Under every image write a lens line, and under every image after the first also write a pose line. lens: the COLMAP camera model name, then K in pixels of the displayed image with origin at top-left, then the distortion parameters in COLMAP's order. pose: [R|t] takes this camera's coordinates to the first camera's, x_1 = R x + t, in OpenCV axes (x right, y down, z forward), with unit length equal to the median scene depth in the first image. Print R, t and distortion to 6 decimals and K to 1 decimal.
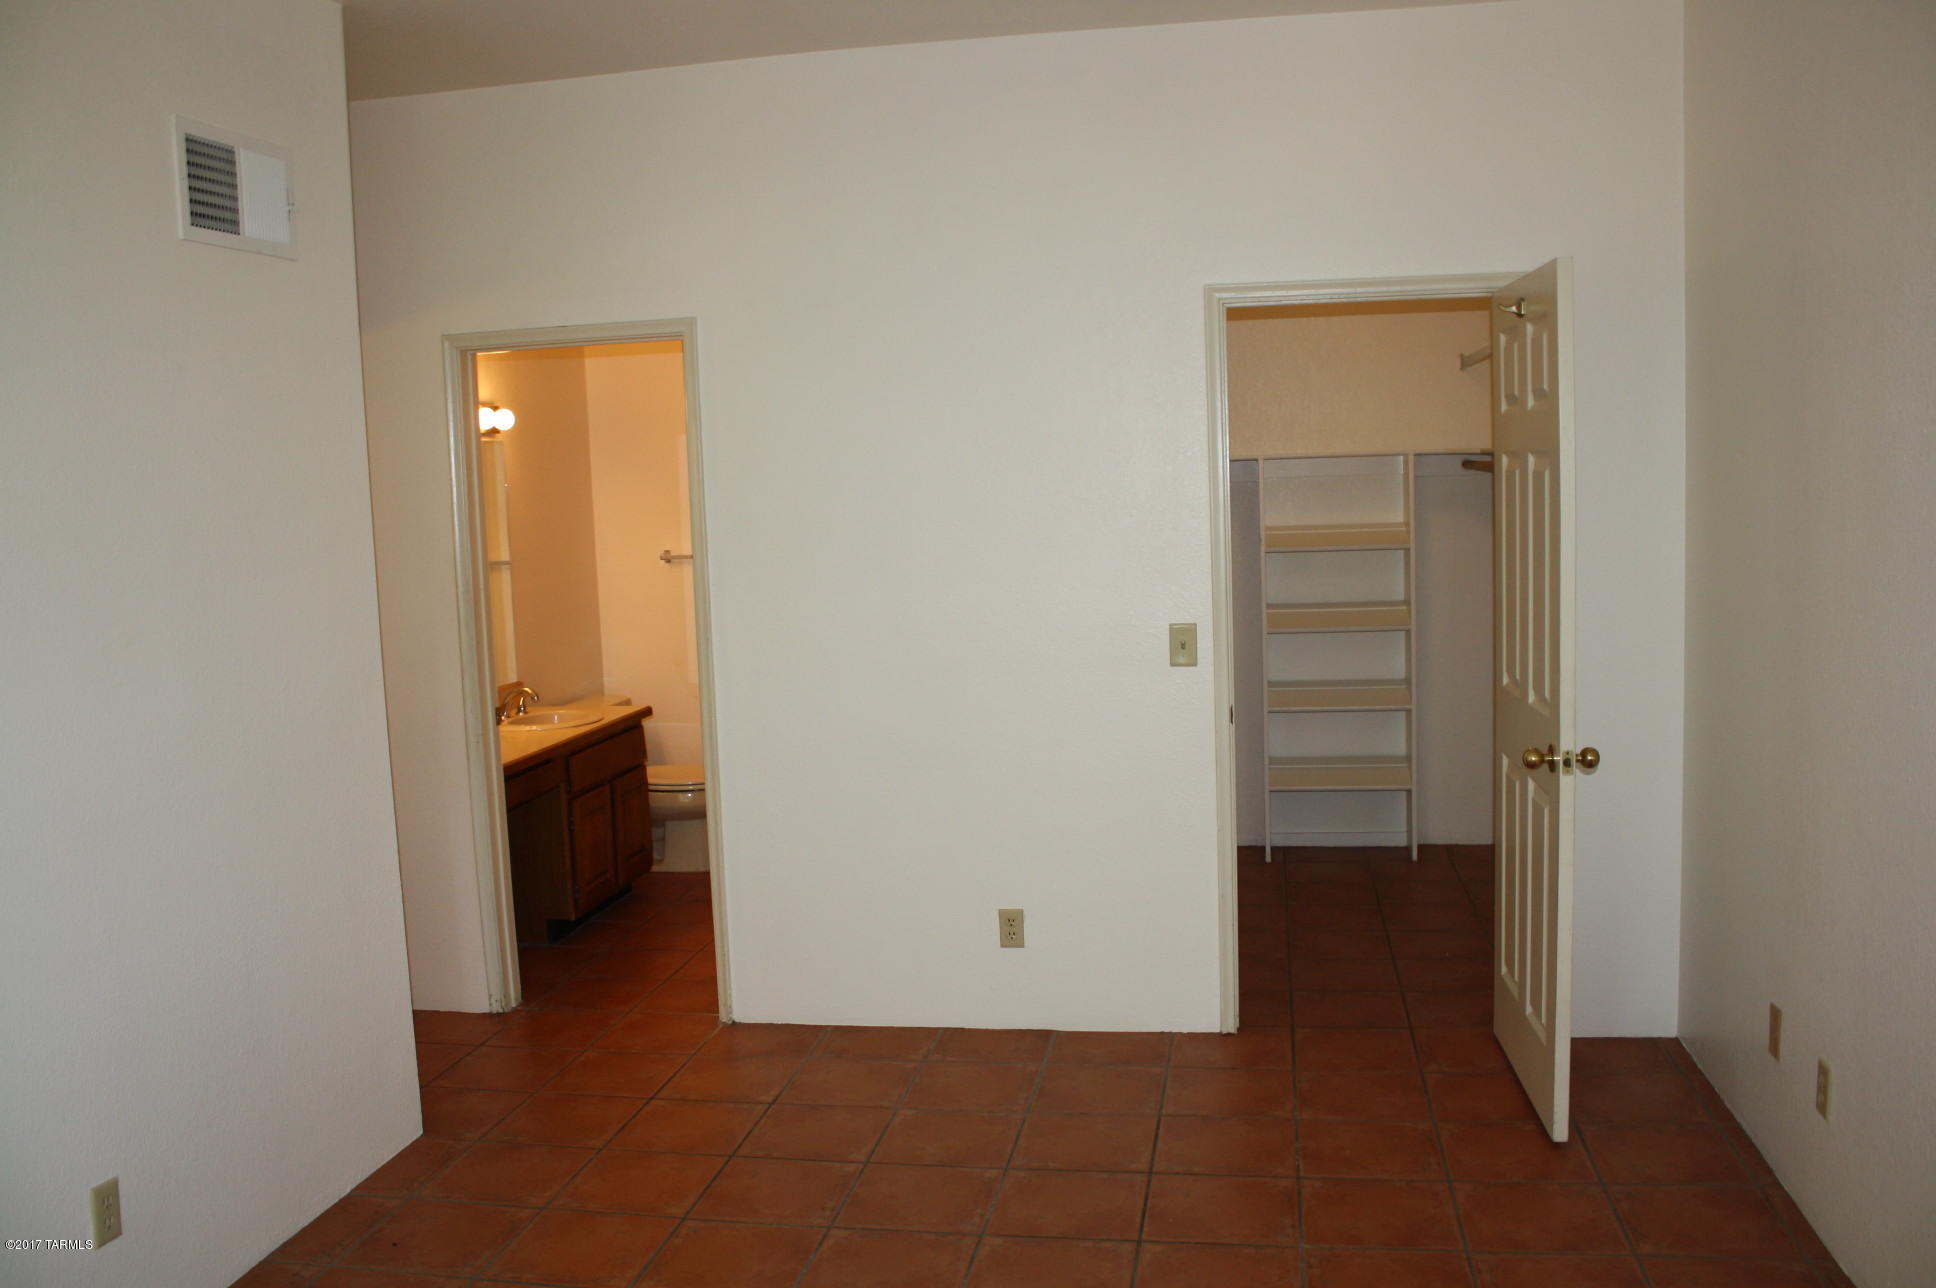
lens RADIAL K [[1636.0, 0, 971.0], [0, 1636.0, 646.4], [0, 0, 1]] dist [-0.157389, 0.133306]
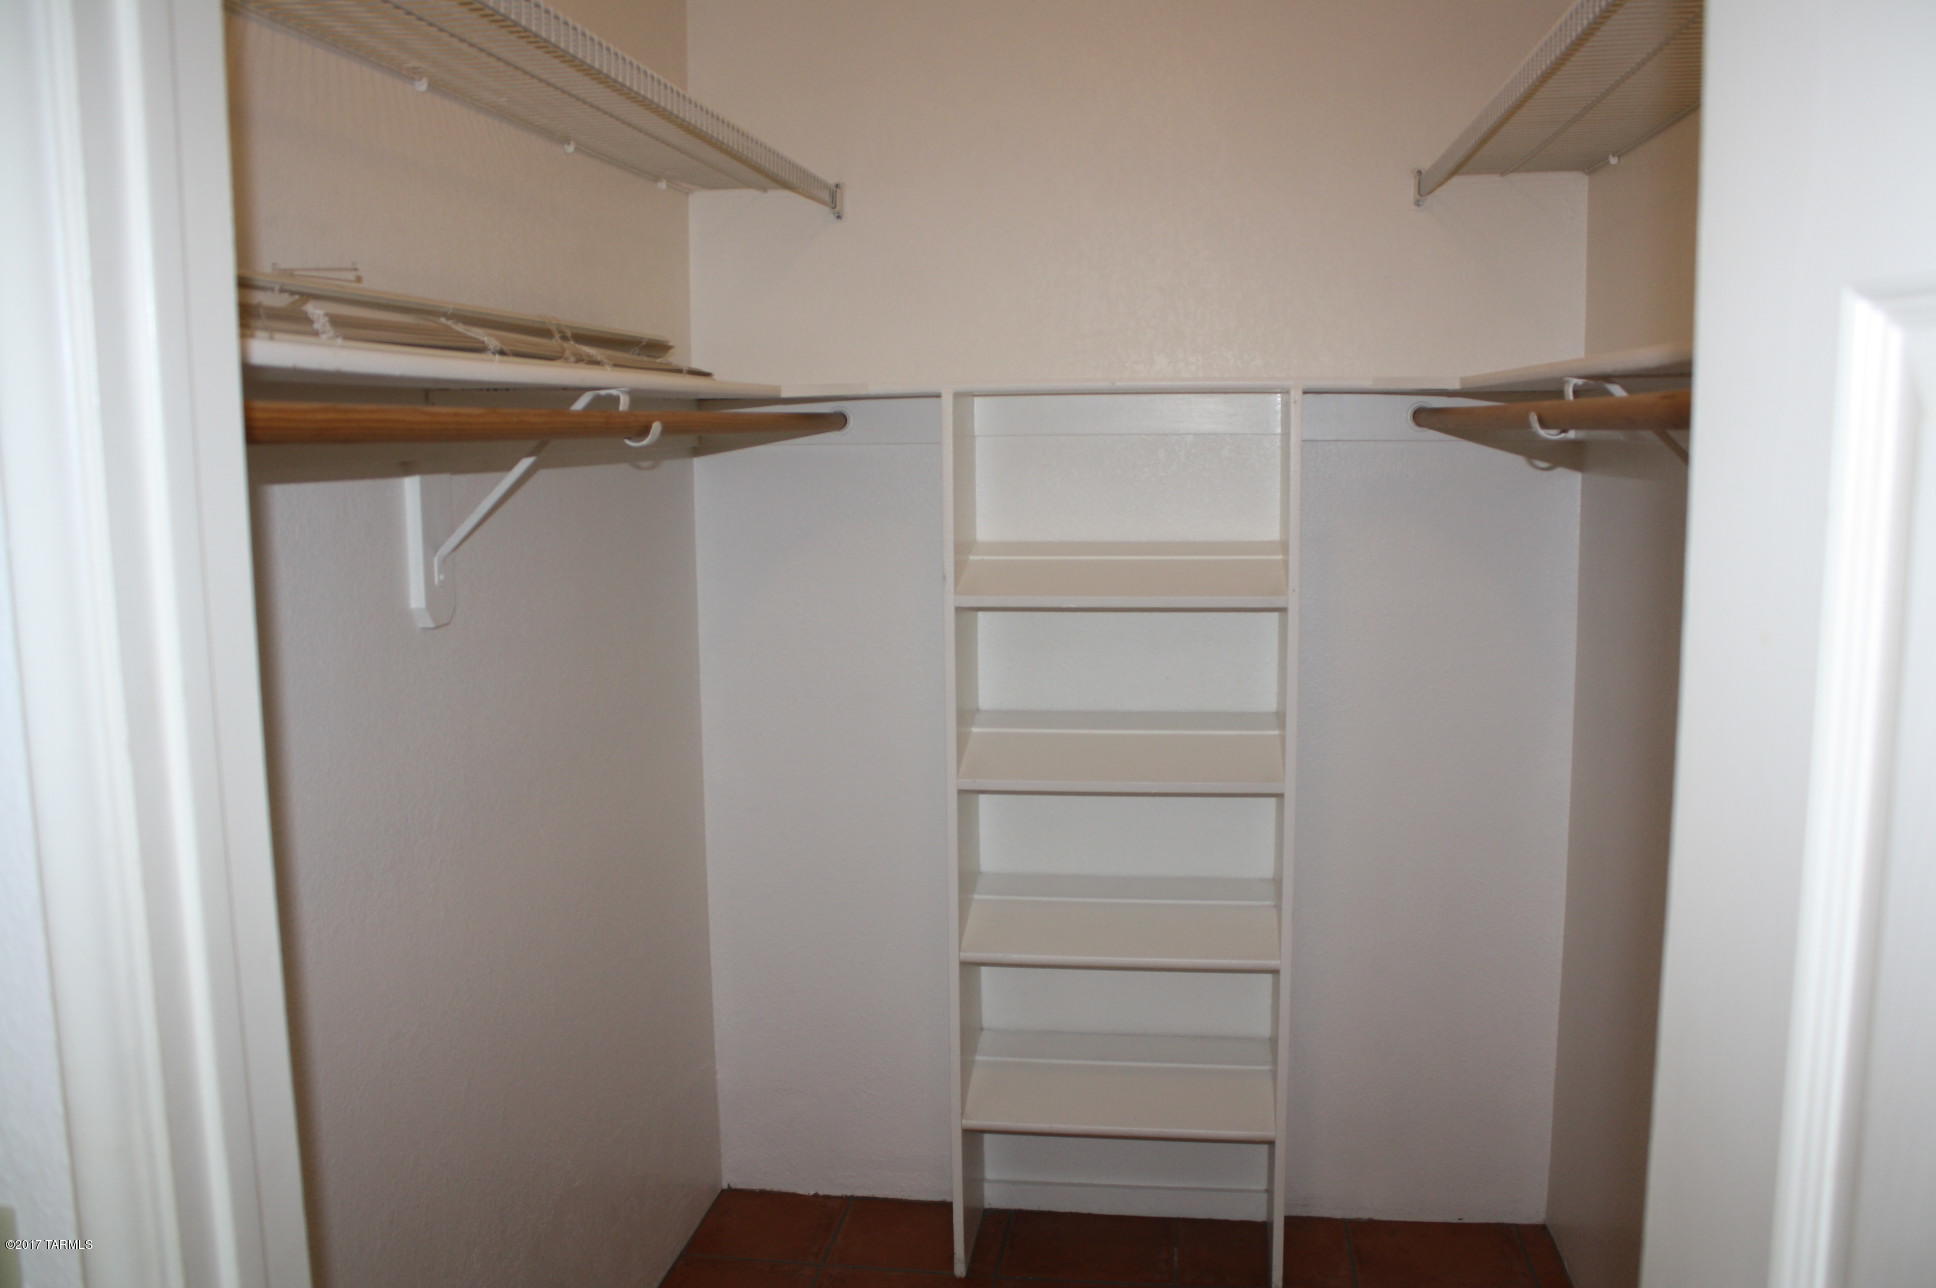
lens RADIAL K [[1636.0, 0, 970.5], [0, 1636.0, 643.7], [0, 0, 1]] dist [-0.157389, 0.133306]
pose [[0.997104, 0.015357, 0.074478, 0.148518], [-0.018640, 0.998876, 0.043578, -0.066496], [-0.073725, -0.044840, 0.996270, 0.552930]]
